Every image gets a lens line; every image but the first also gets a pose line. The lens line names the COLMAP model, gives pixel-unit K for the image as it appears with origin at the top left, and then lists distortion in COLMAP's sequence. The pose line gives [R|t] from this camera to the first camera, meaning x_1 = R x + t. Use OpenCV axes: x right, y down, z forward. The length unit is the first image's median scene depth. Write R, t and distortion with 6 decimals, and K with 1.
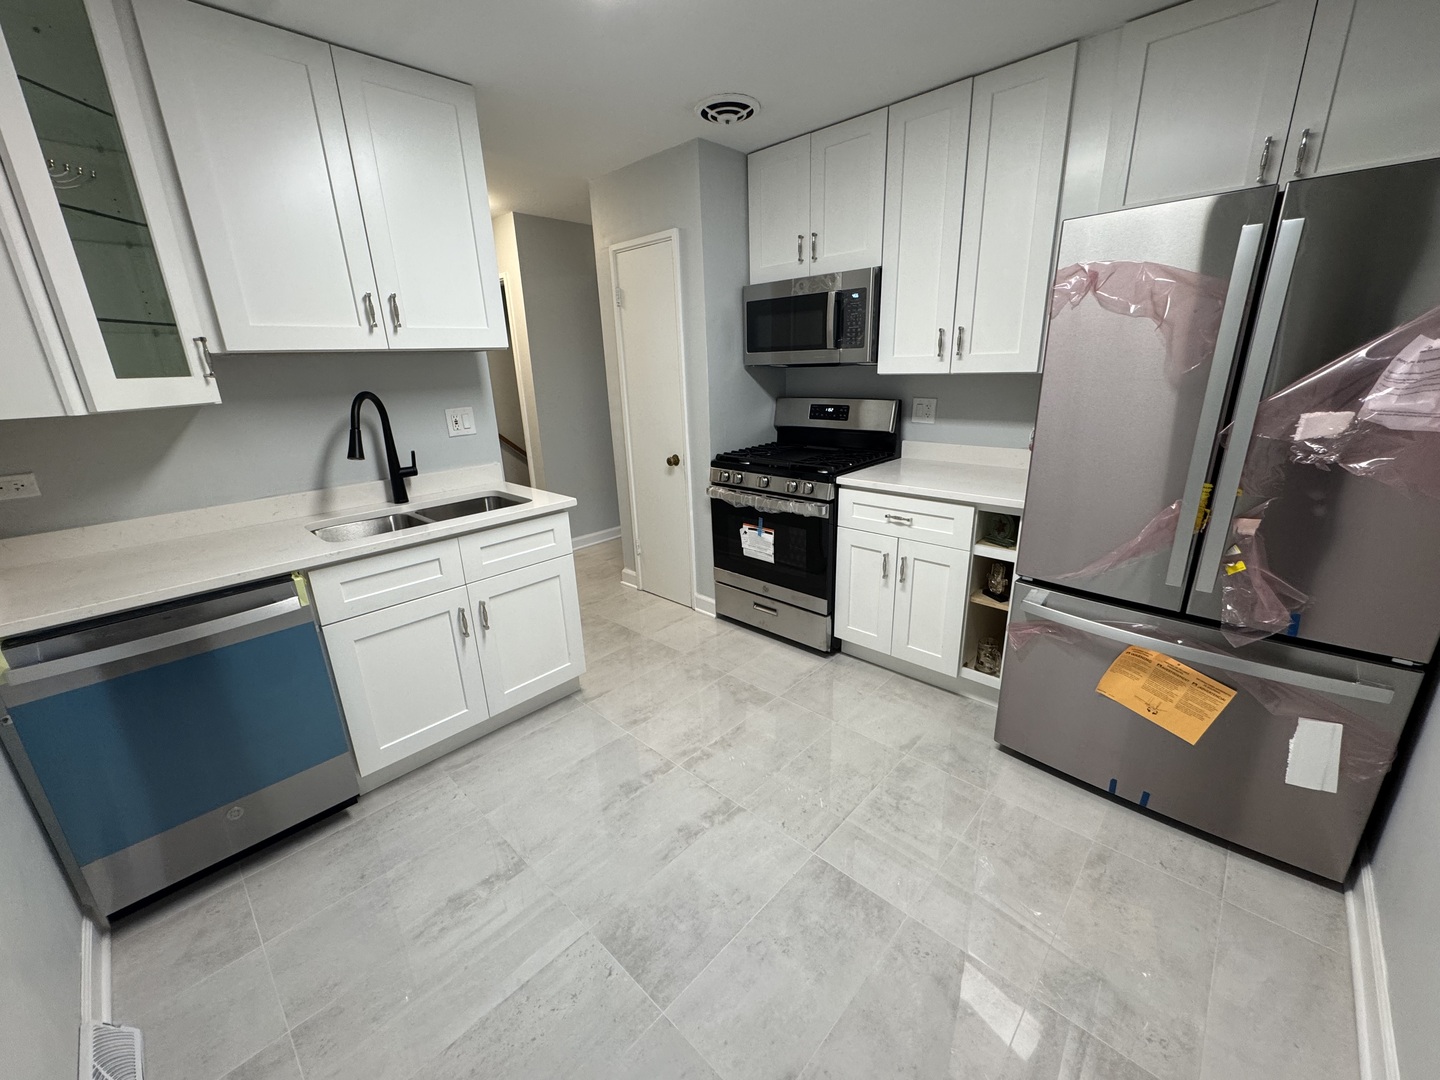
lens RADIAL K [[577.8, 0, 716.7], [0, 577.8, 538.0], [0, 0, 1]] dist [0.008095, 0.000239]
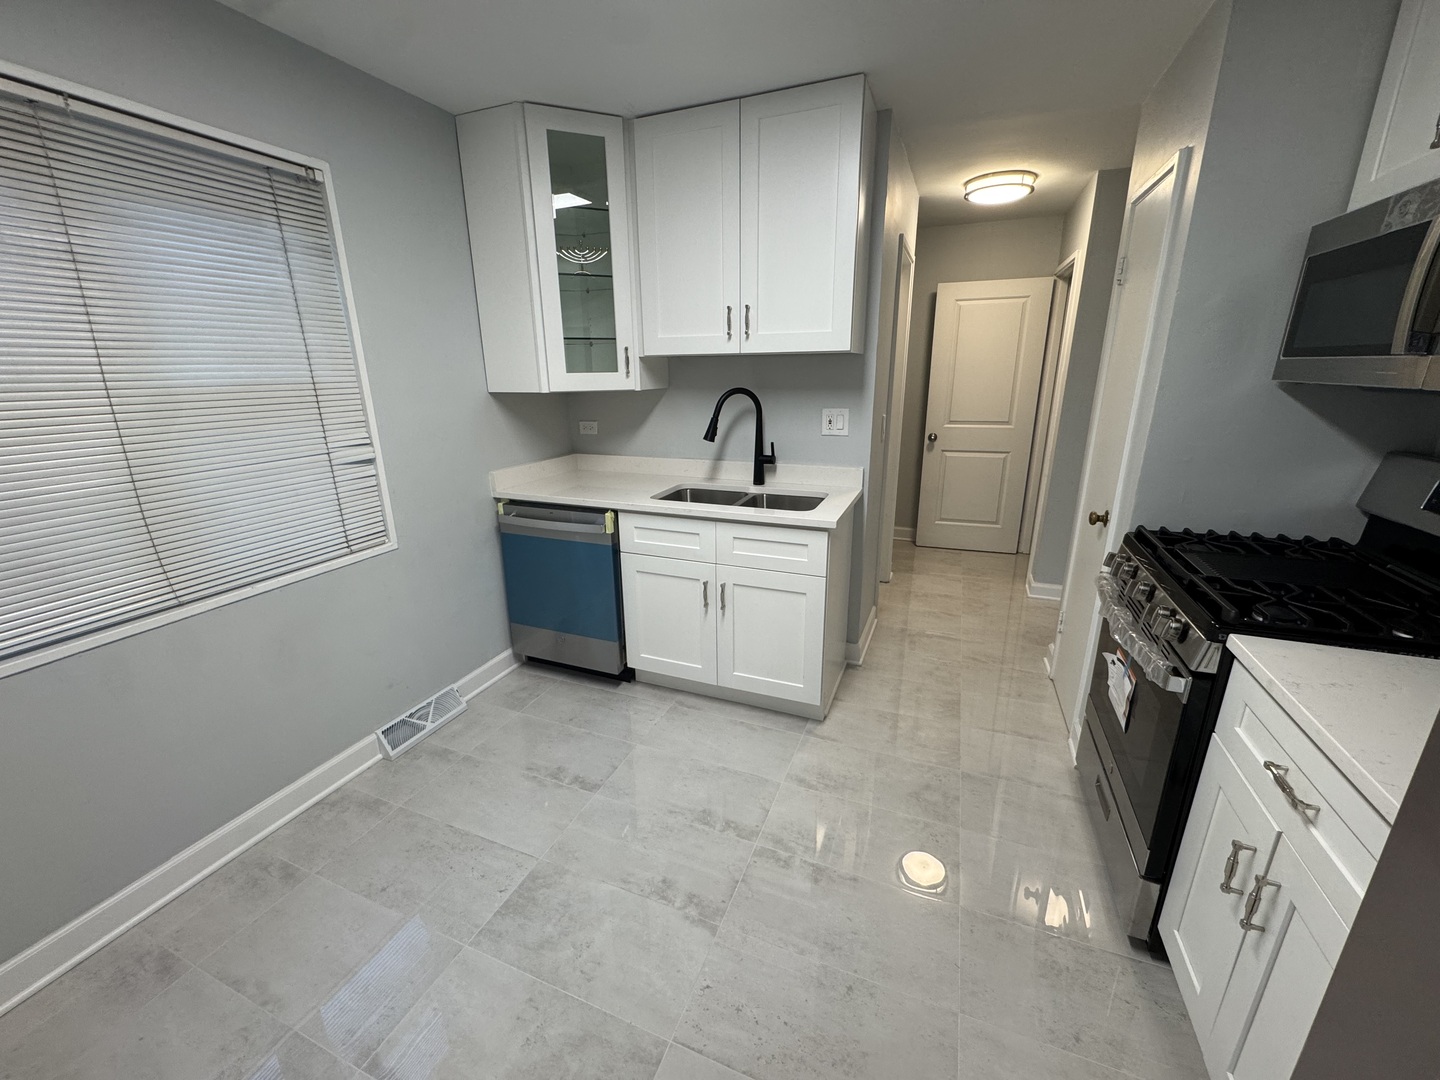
lens RADIAL K [[577.8, 0, 716.7], [0, 577.8, 538.0], [0, 0, 1]] dist [0.008095, 0.000239]
pose [[0.366791, 0.295715, -0.882052, 0.562237], [-0.274875, 0.940252, 0.200923, -0.199523], [0.888767, 0.168758, 0.426161, 0.530878]]
